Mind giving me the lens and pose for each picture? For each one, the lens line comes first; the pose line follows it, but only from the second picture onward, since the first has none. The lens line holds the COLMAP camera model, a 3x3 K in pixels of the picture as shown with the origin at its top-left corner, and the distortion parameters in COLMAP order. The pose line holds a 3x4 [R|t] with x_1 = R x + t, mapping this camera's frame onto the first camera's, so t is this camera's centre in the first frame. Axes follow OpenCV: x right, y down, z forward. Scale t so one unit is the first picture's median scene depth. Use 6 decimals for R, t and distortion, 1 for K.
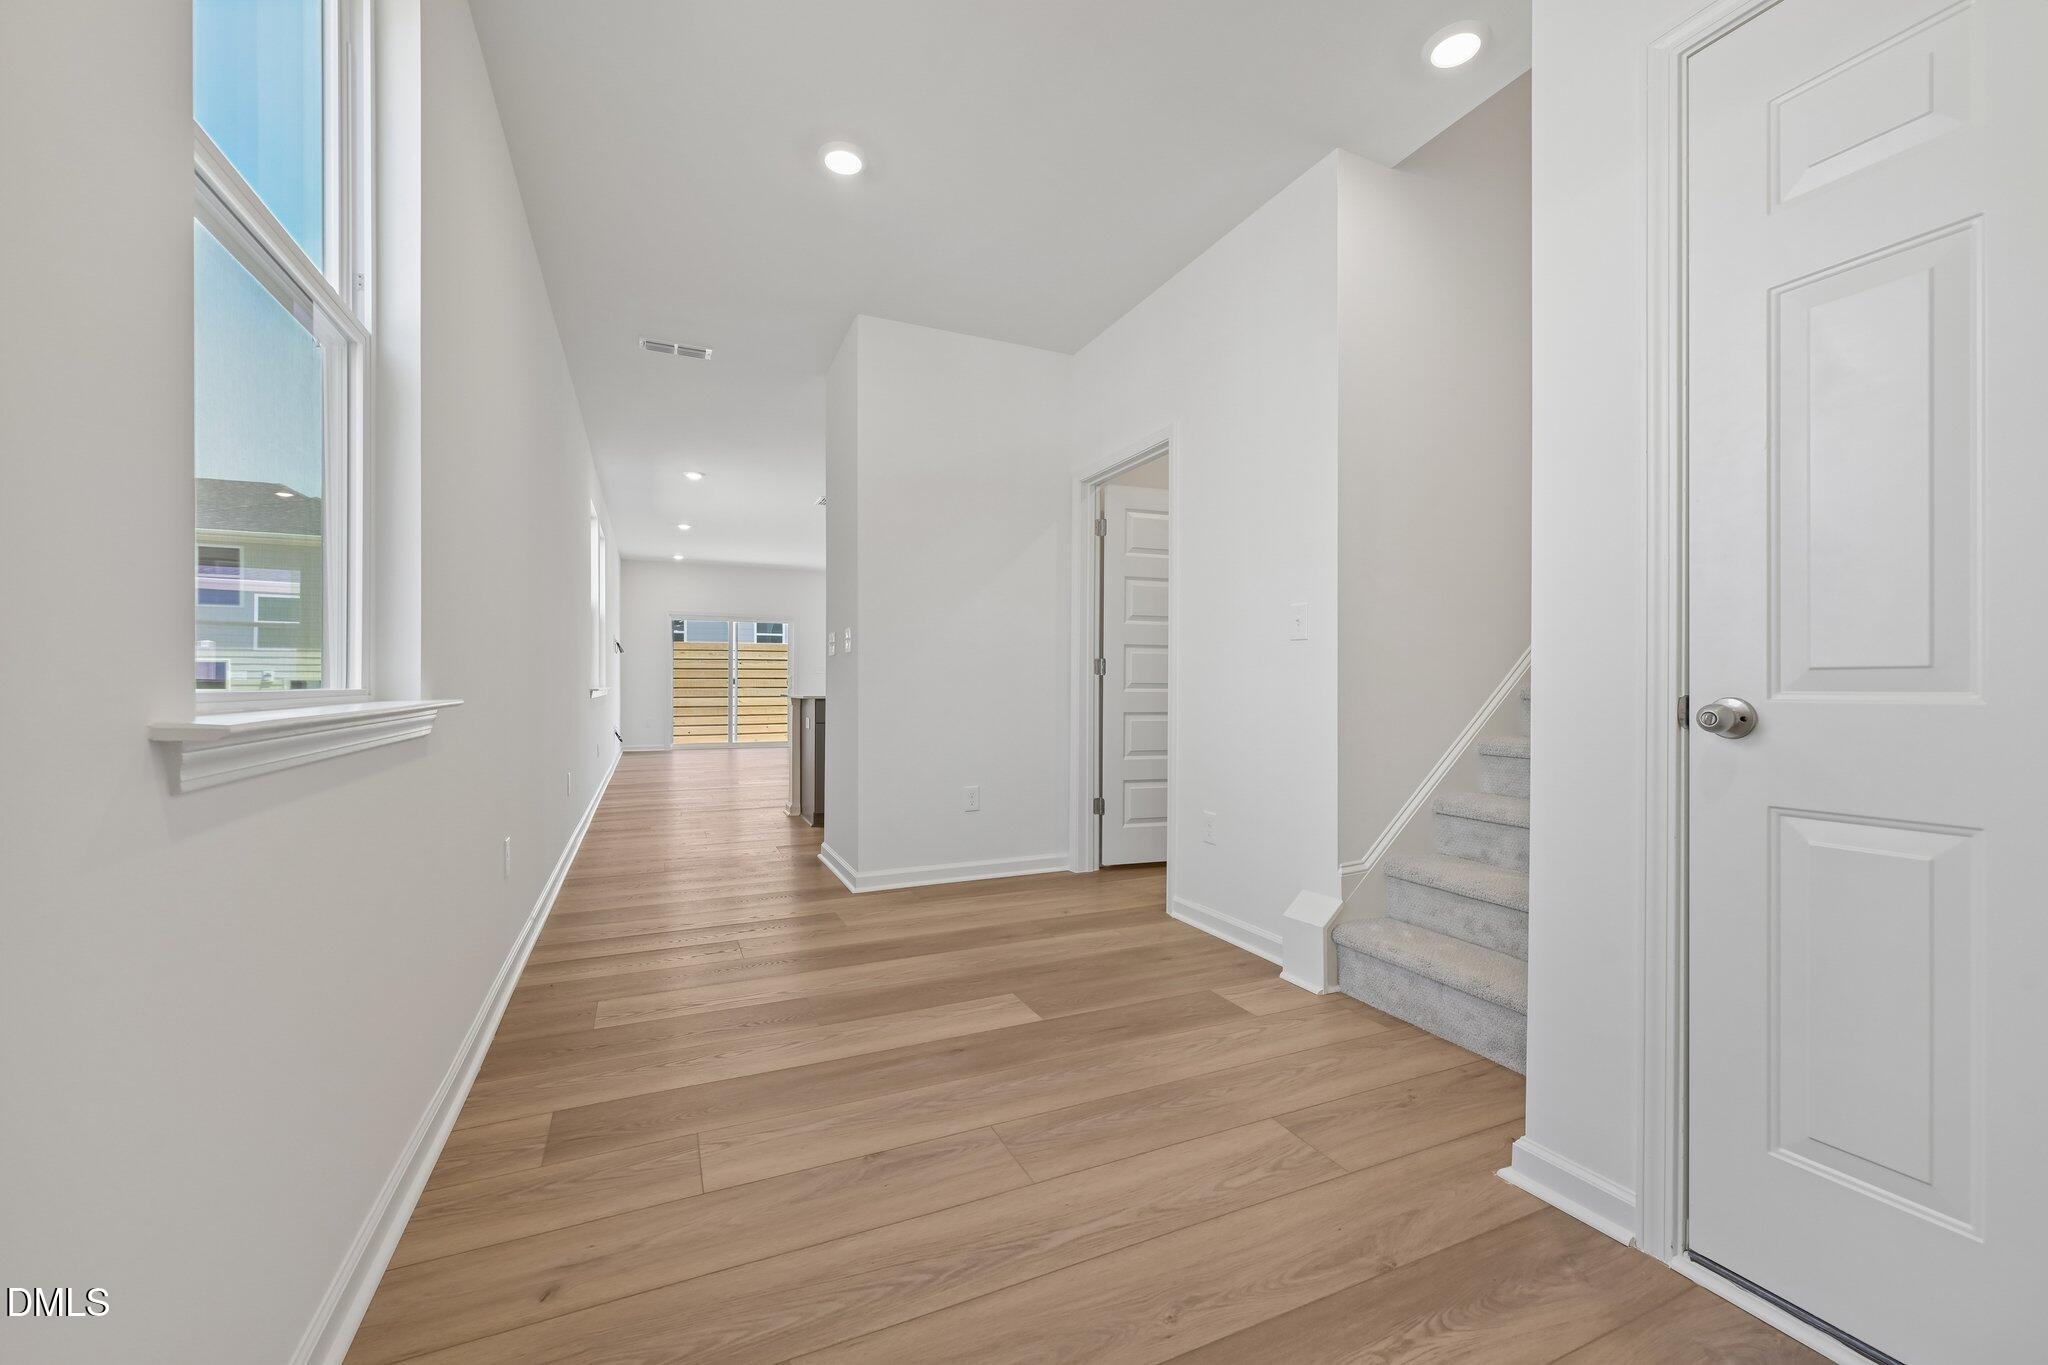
lens RADIAL K [[812.6, 0, 1018.5], [0, 812.6, 686.4], [0, 0, 1]] dist [0.000127, 0.000041]
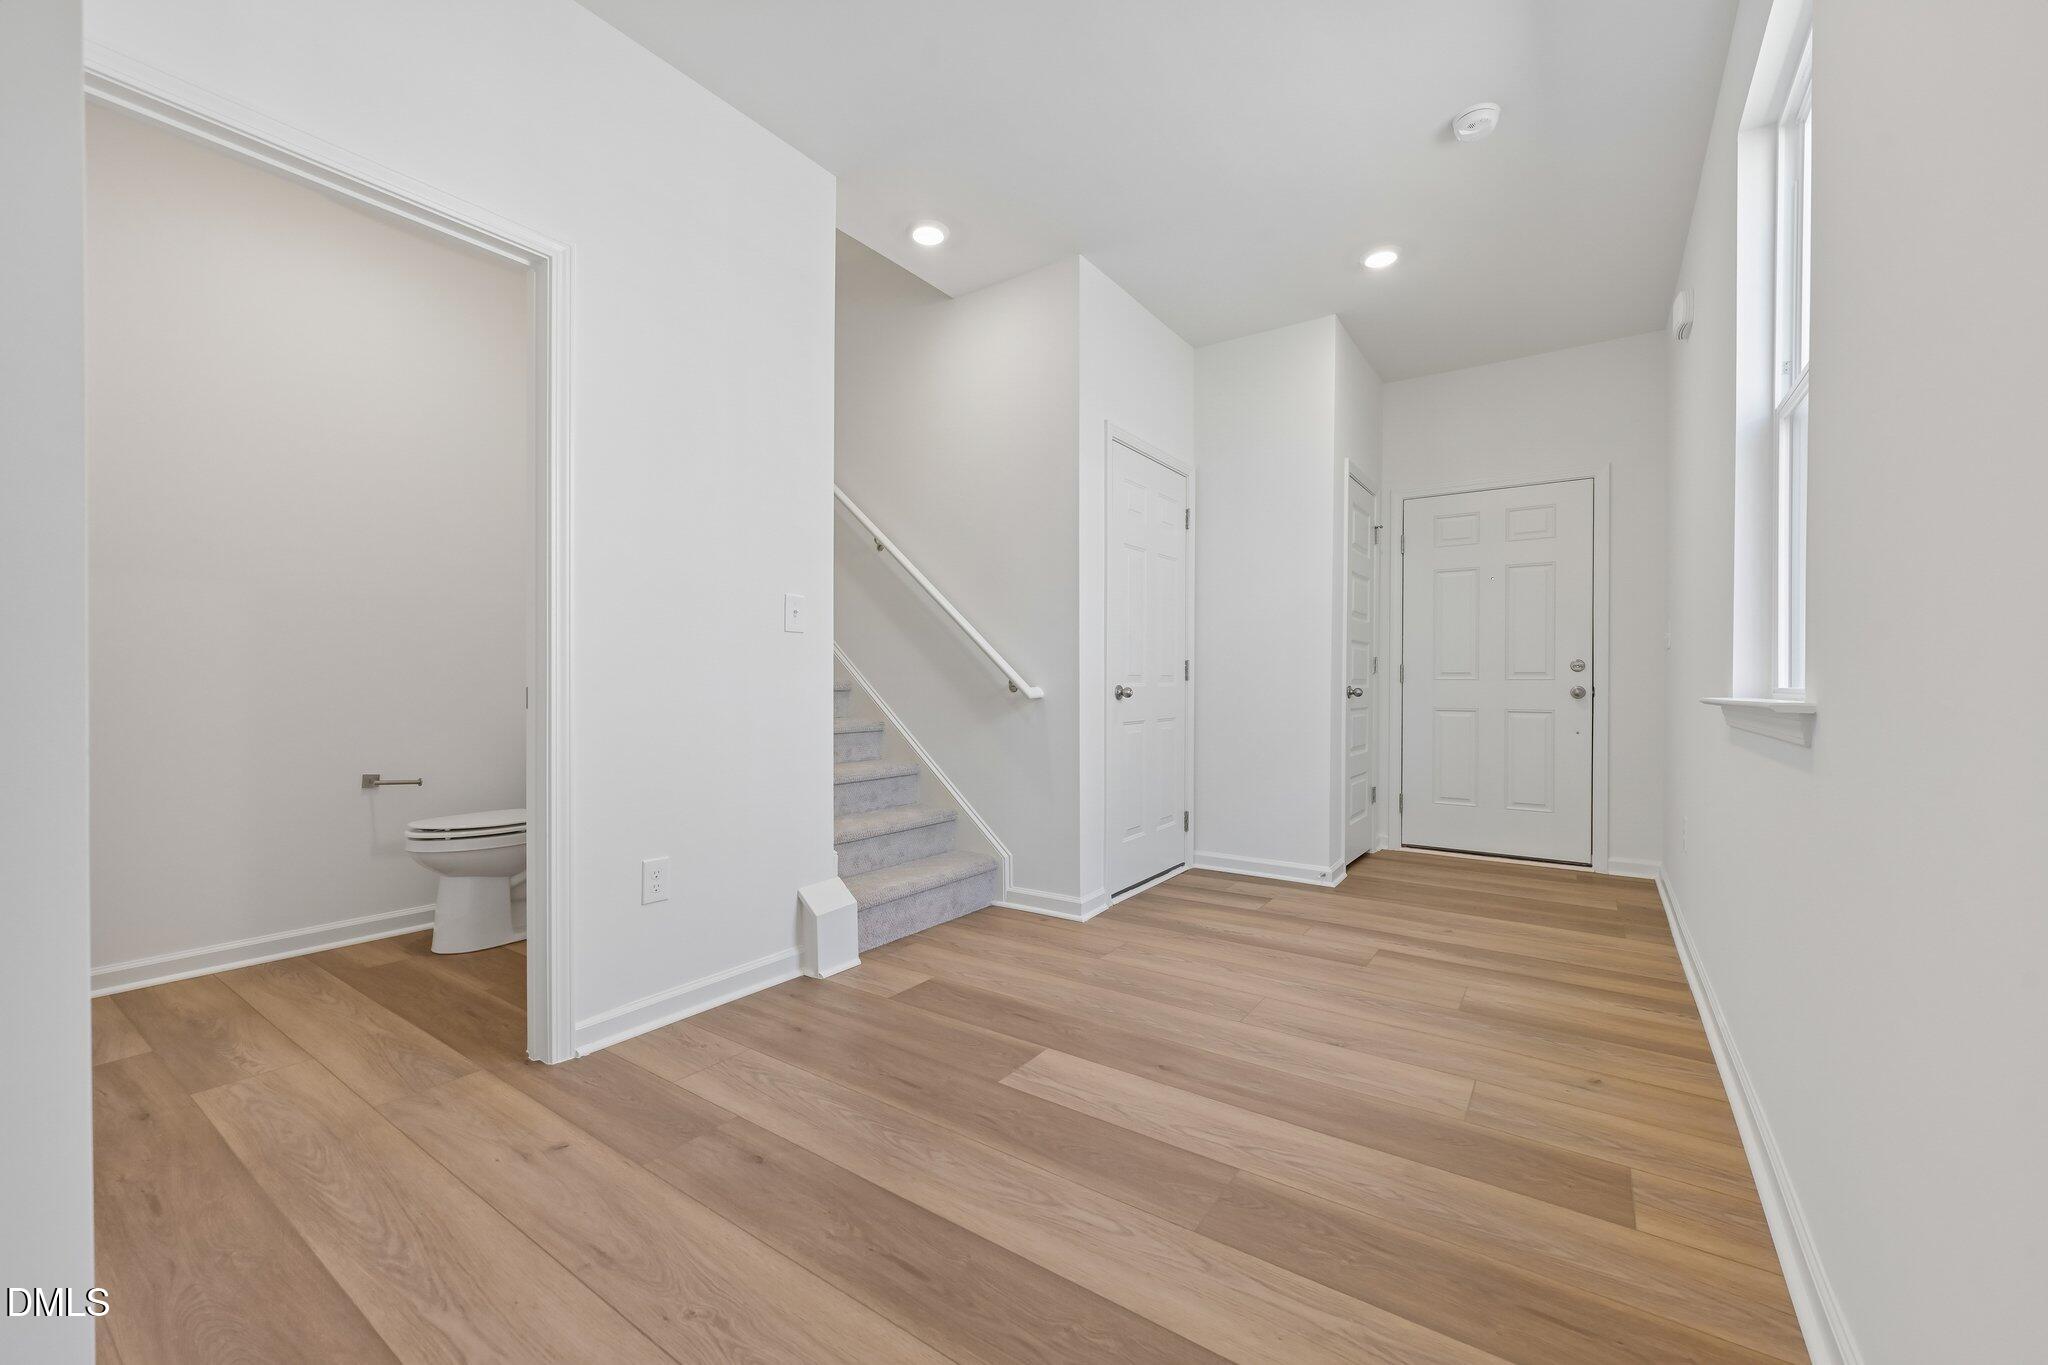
lens RADIAL K [[812.6, 0, 1018.5], [0, 812.6, 686.4], [0, 0, 1]] dist [0.000127, 0.000041]
pose [[-0.512608, -0.008759, 0.858578, -0.813970], [-0.002674, 0.999959, 0.008605, -0.003940], [-0.858618, 0.002115, -0.512611, 1.663475]]
